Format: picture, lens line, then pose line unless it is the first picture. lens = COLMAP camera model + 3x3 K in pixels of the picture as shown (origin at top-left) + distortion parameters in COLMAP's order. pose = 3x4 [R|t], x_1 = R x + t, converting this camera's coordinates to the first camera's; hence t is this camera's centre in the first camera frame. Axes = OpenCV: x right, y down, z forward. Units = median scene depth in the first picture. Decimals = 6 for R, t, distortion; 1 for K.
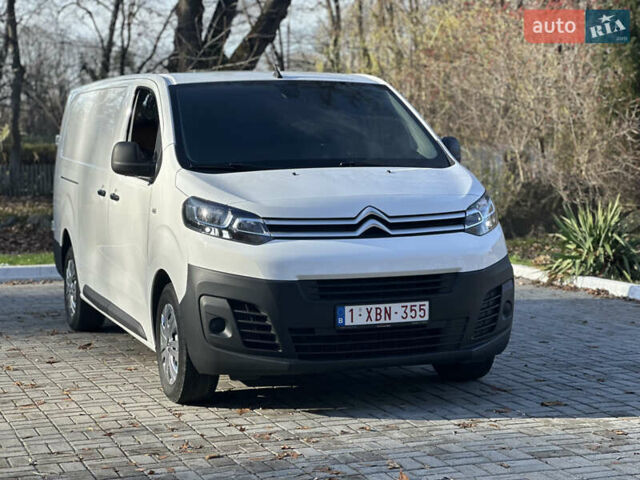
lens RADIAL K [[1402.8, 0, 320.0], [0, 1402.8, 240.0], [0, 0, 1]] dist [-0.046066, 4.252109]
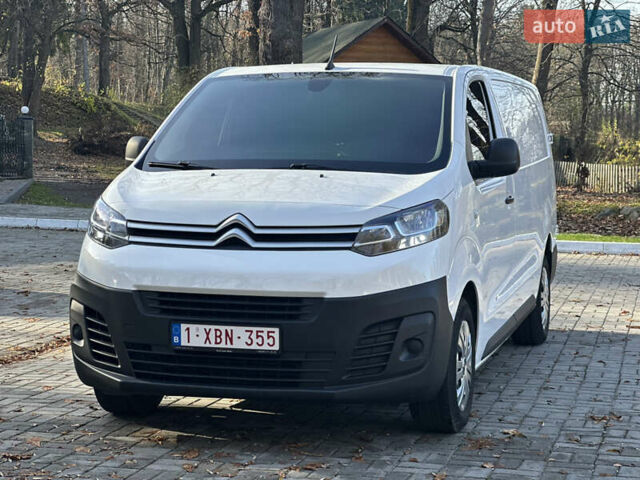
lens RADIAL K [[1402.8, 0, 320.0], [0, 1402.8, 240.0], [0, 0, 1]] dist [-0.046066, 4.252109]
pose [[0.814724, 0.058176, -0.576923, 0.585875], [-0.060991, 0.998033, 0.014510, -0.023452], [0.576633, 0.023365, 0.816669, 0.318046]]
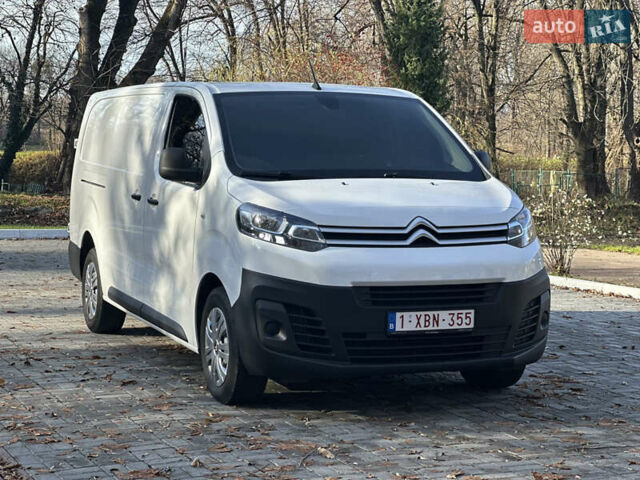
lens RADIAL K [[1402.8, 0, 320.0], [0, 1402.8, 240.0], [0, 0, 1]] dist [-0.046066, 4.252109]
pose [[0.998876, 0.023522, 0.041163, -0.080476], [-0.023213, 0.999699, -0.007974, 0.003213], [-0.041338, 0.007009, 0.999121, -0.032361]]
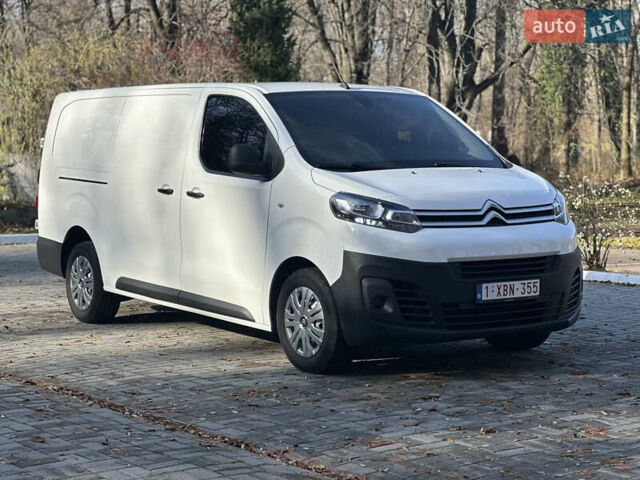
lens RADIAL K [[1402.8, 0, 320.0], [0, 1402.8, 240.0], [0, 0, 1]] dist [-0.046066, 4.252109]
pose [[0.966059, -0.010473, 0.258110, -0.410949], [0.012113, 0.999915, -0.004767, 0.013865], [-0.258038, 0.007732, 0.966104, -0.106473]]
